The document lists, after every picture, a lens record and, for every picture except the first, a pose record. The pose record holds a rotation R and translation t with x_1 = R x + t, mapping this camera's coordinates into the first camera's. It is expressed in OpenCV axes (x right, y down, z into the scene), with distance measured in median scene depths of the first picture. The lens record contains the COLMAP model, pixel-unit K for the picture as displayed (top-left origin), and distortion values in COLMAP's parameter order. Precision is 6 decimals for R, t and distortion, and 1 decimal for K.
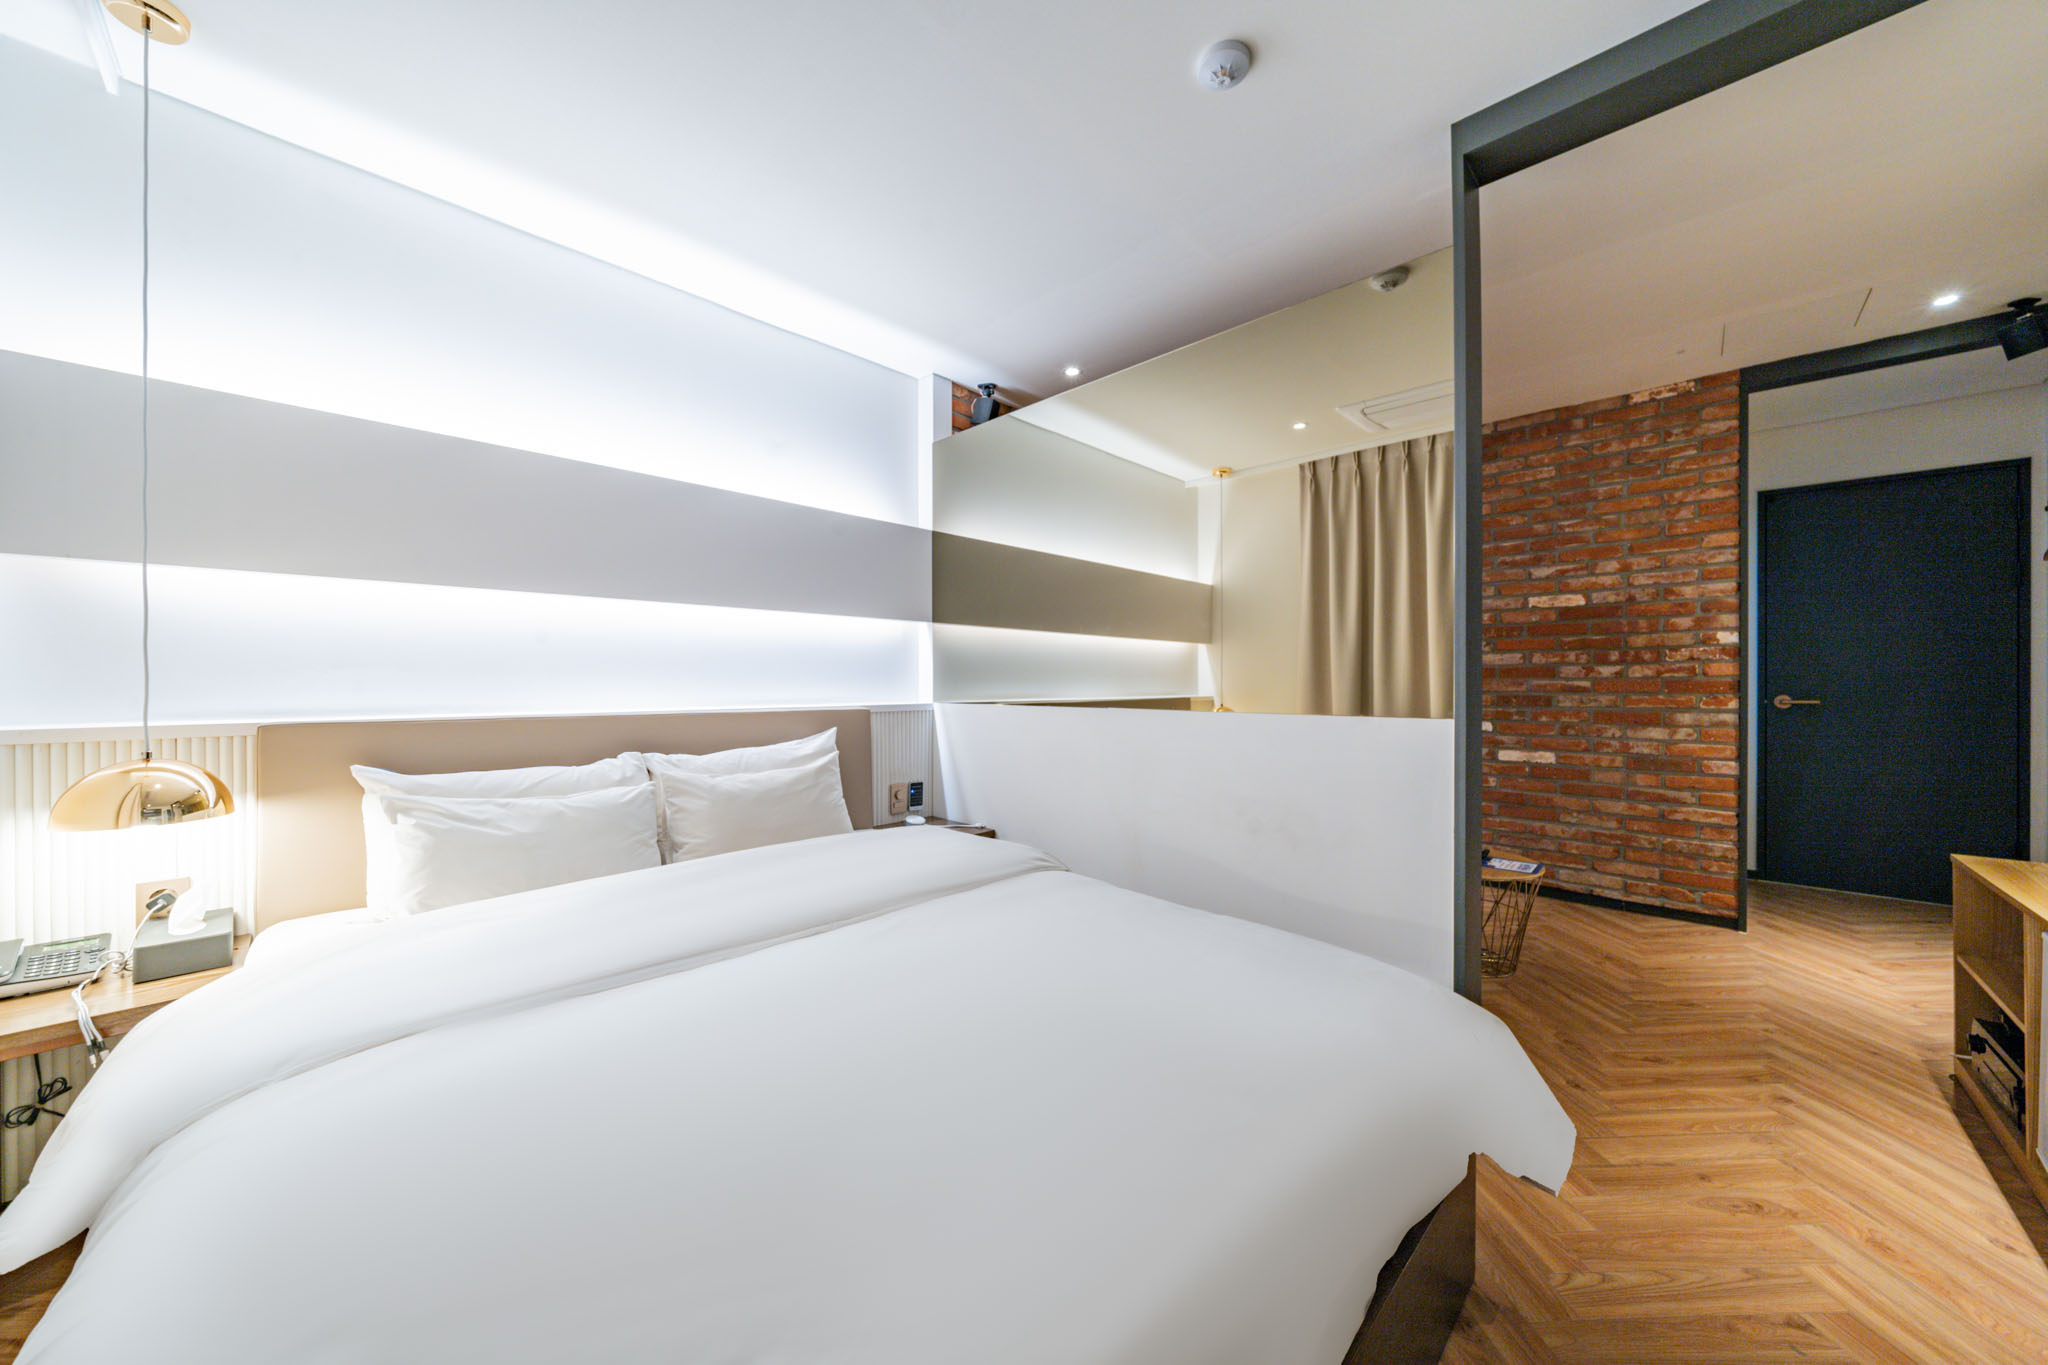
lens RADIAL K [[705.8, 0, 1027.6], [0, 705.8, 687.6], [0, 0, 1]] dist [-0.002131, 0.000328]
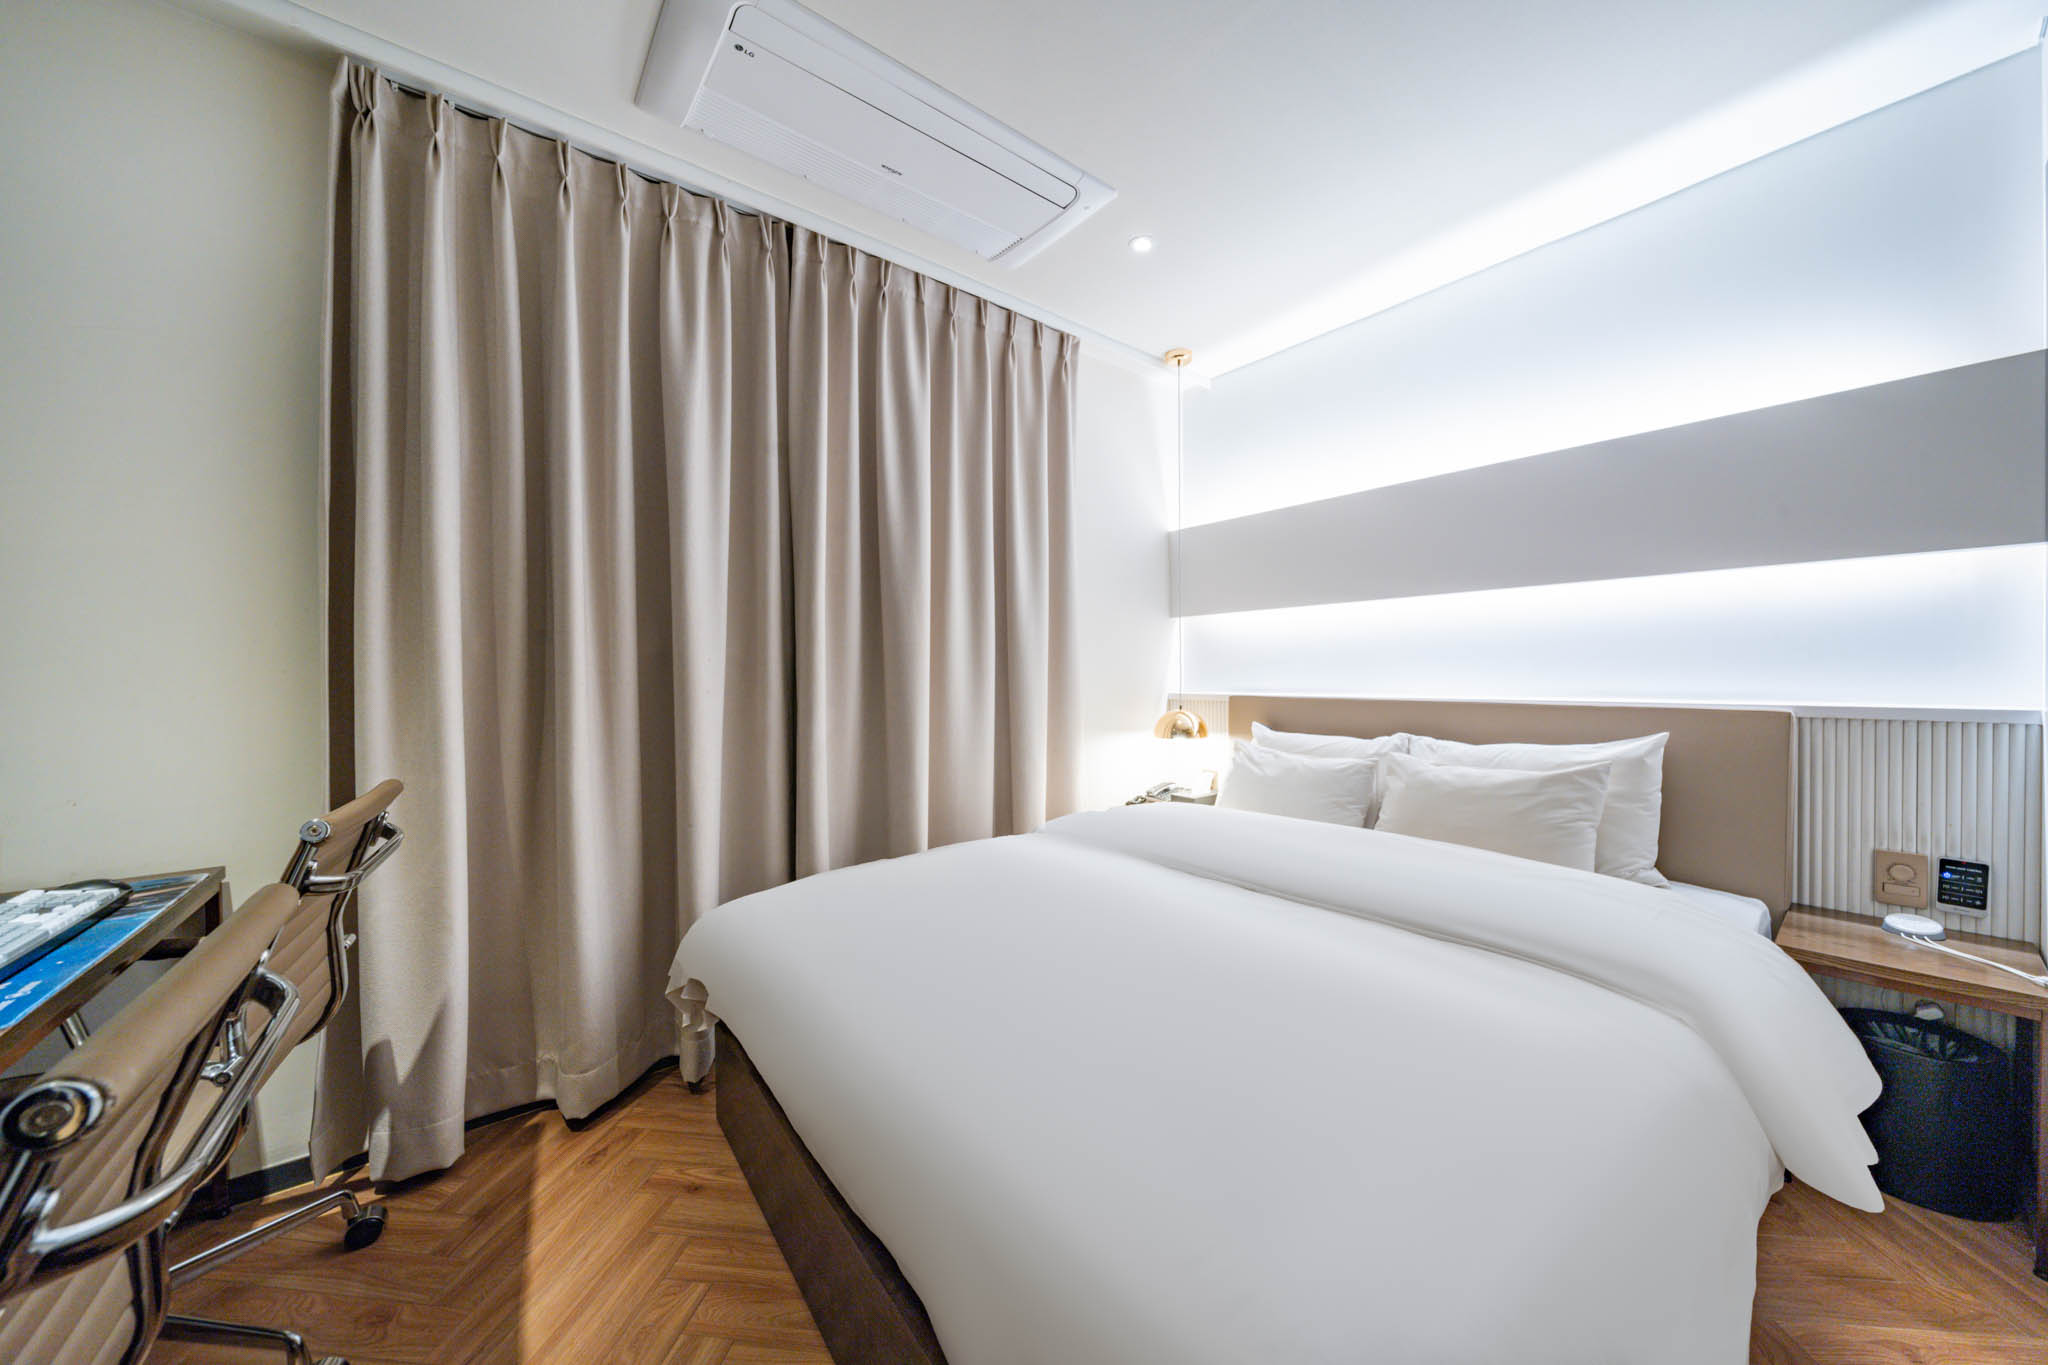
lens RADIAL K [[705.8, 0, 1027.0], [0, 705.8, 682.5], [0, 0, 1]] dist [-0.002131, 0.000328]
pose [[-0.151220, 0.013544, -0.988407, 0.743681], [0.003517, 0.999907, 0.013163, -0.006830], [0.988494, -0.001486, -0.151254, 0.678376]]
